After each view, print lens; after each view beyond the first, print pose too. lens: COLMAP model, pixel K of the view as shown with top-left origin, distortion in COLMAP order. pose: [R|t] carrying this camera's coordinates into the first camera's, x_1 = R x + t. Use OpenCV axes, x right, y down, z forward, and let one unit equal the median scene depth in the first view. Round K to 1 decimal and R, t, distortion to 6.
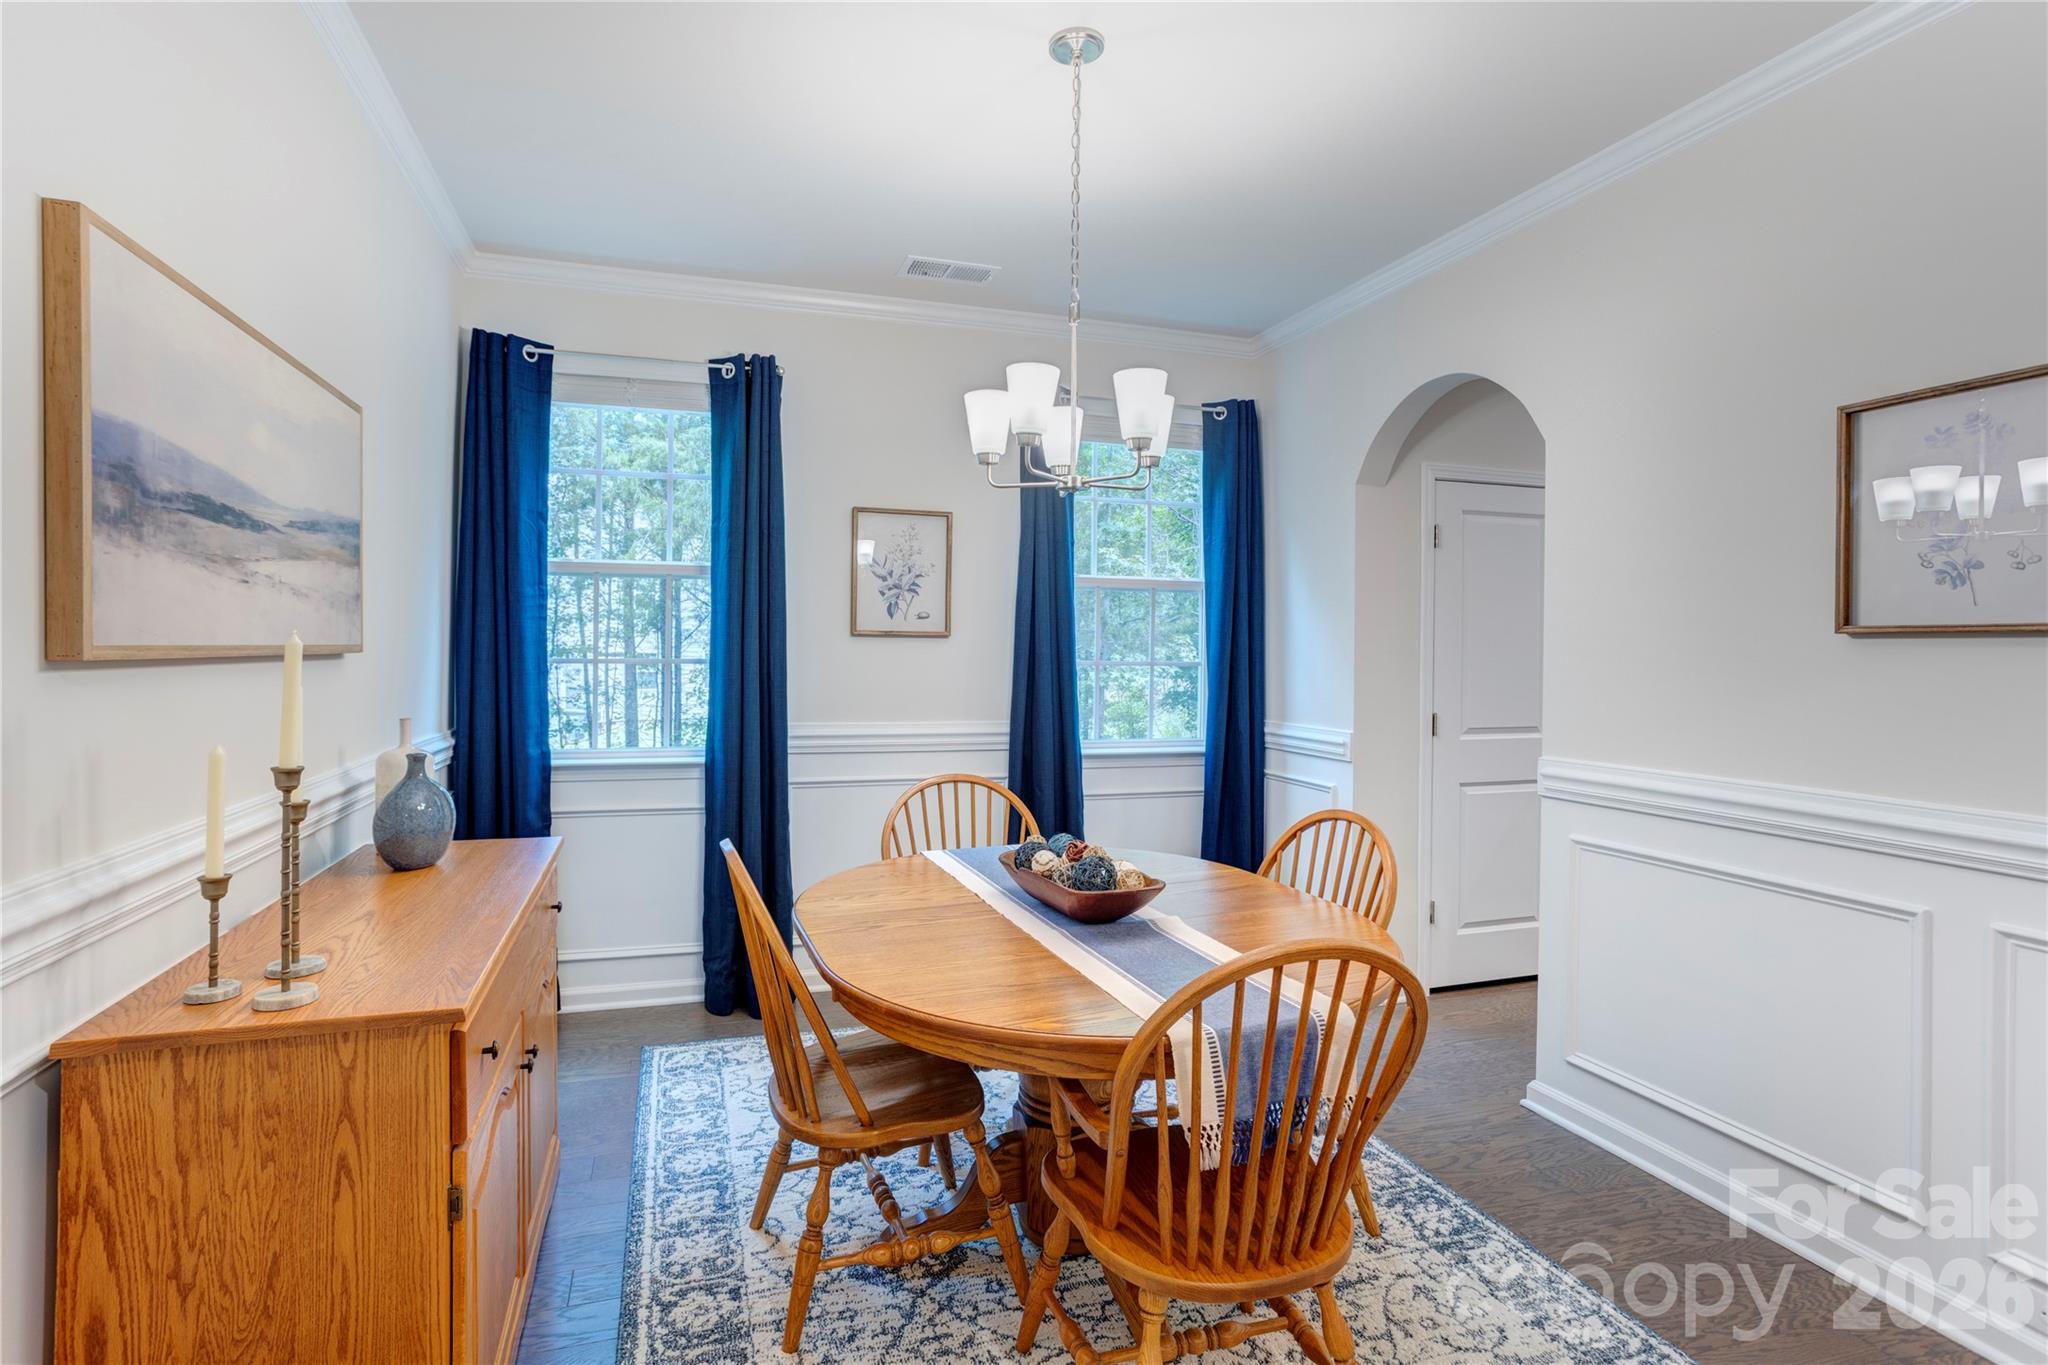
lens RADIAL K [[1011.0, 0, 1024.4], [0, 1011.0, 647.0], [0, 0, 1]] dist [-0.058501, 0.036391]
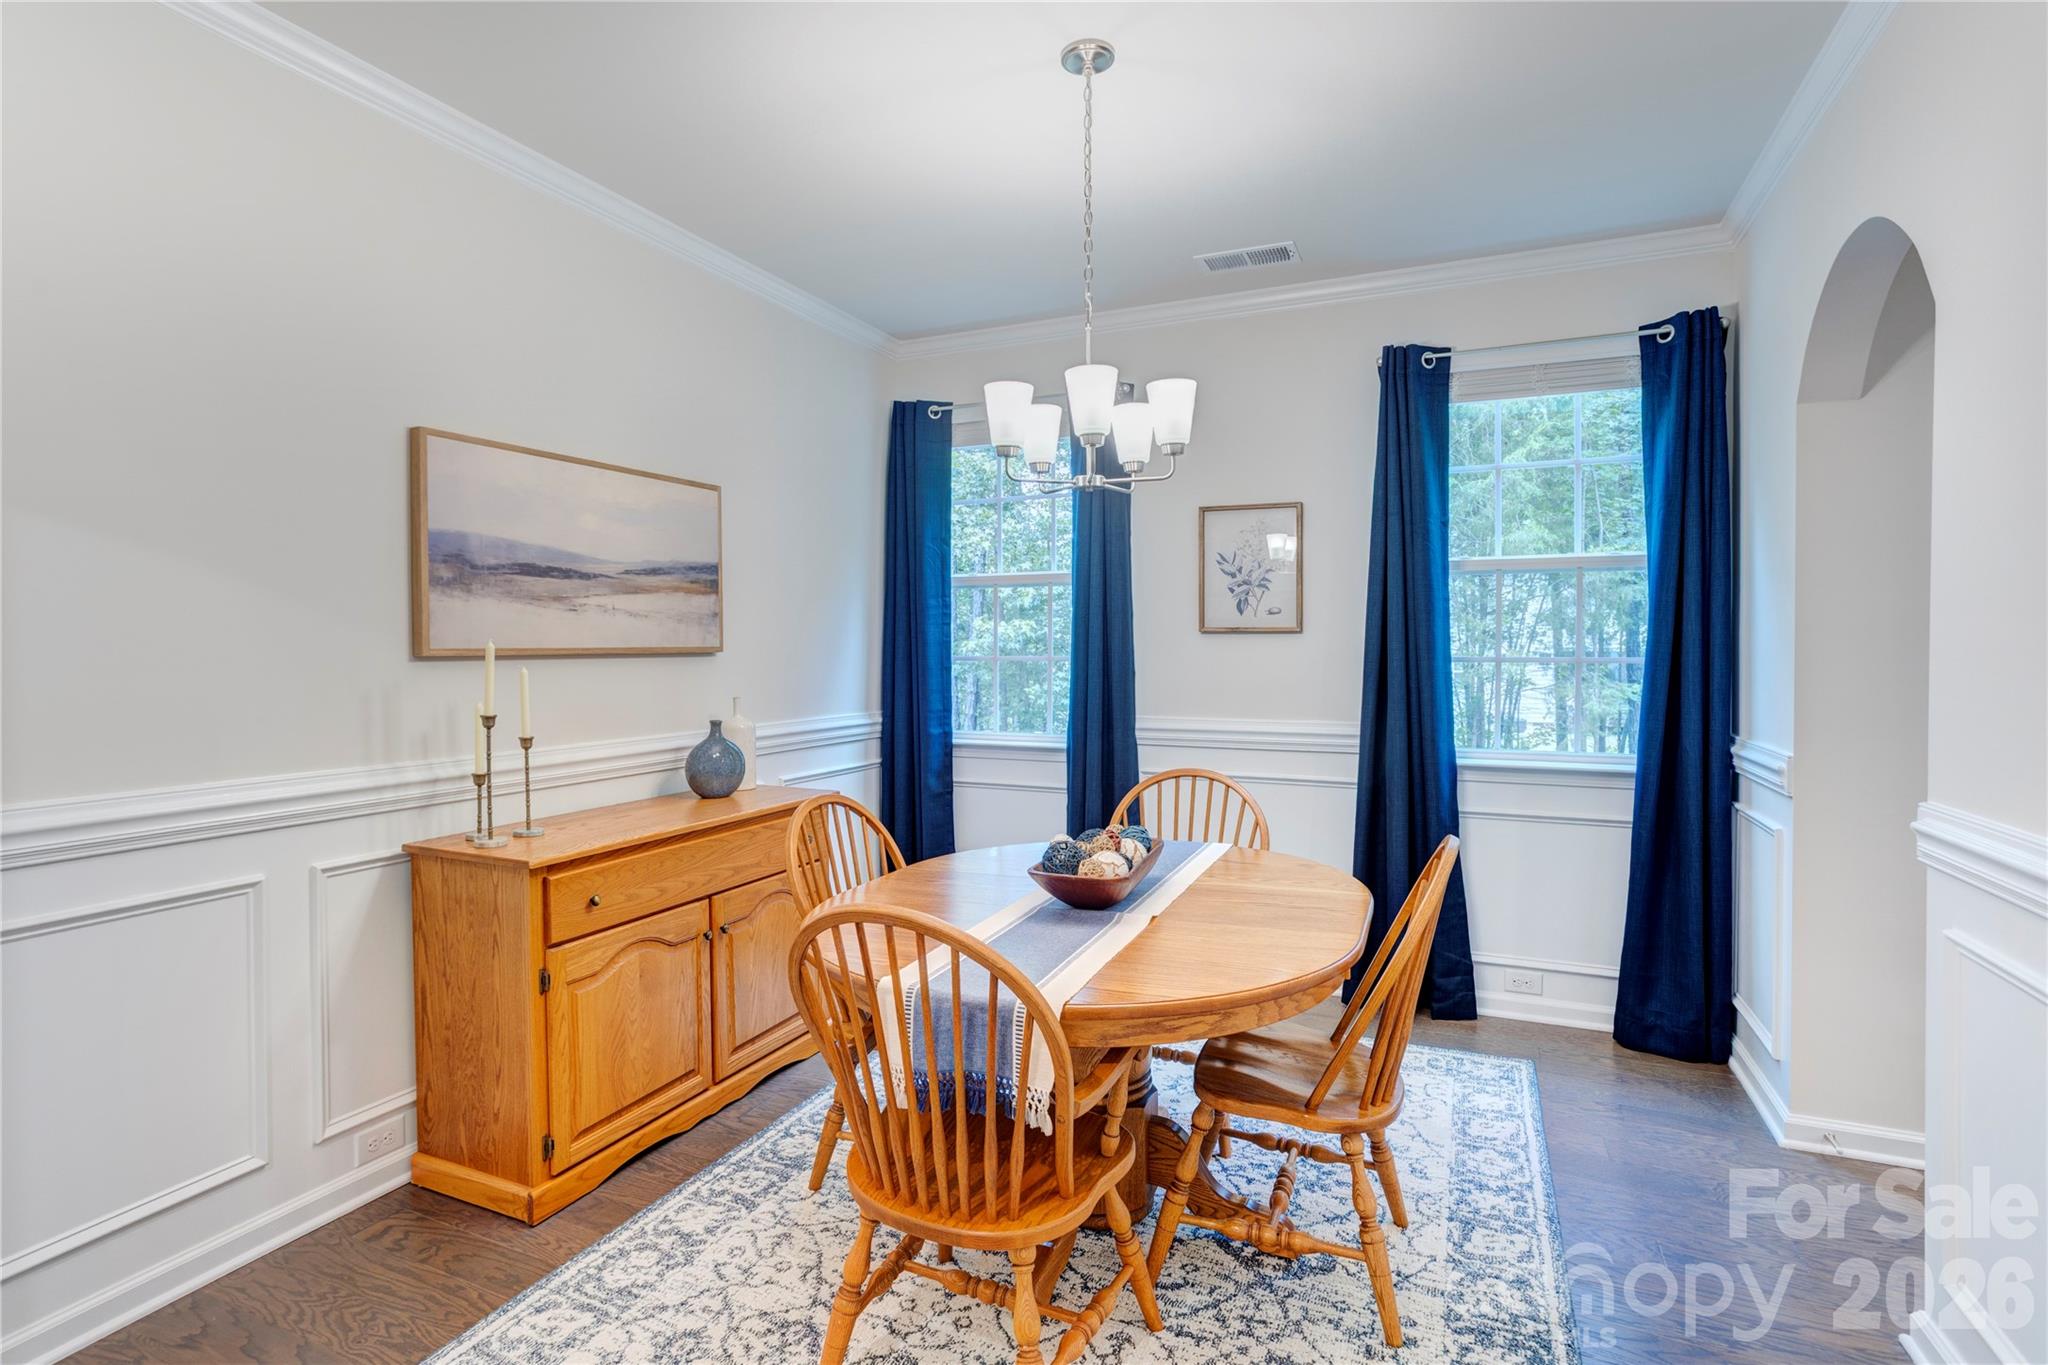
lens RADIAL K [[1055.3, 0, 1021.9], [0, 1055.3, 657.3], [0, 0, 1]] dist [-0.061614, 0.043596]
pose [[0.730149, -0.003670, -0.683278, 0.659176], [0.010703, 0.999924, 0.006066, 0.007701], [0.683204, -0.011743, 0.730133, 0.147773]]
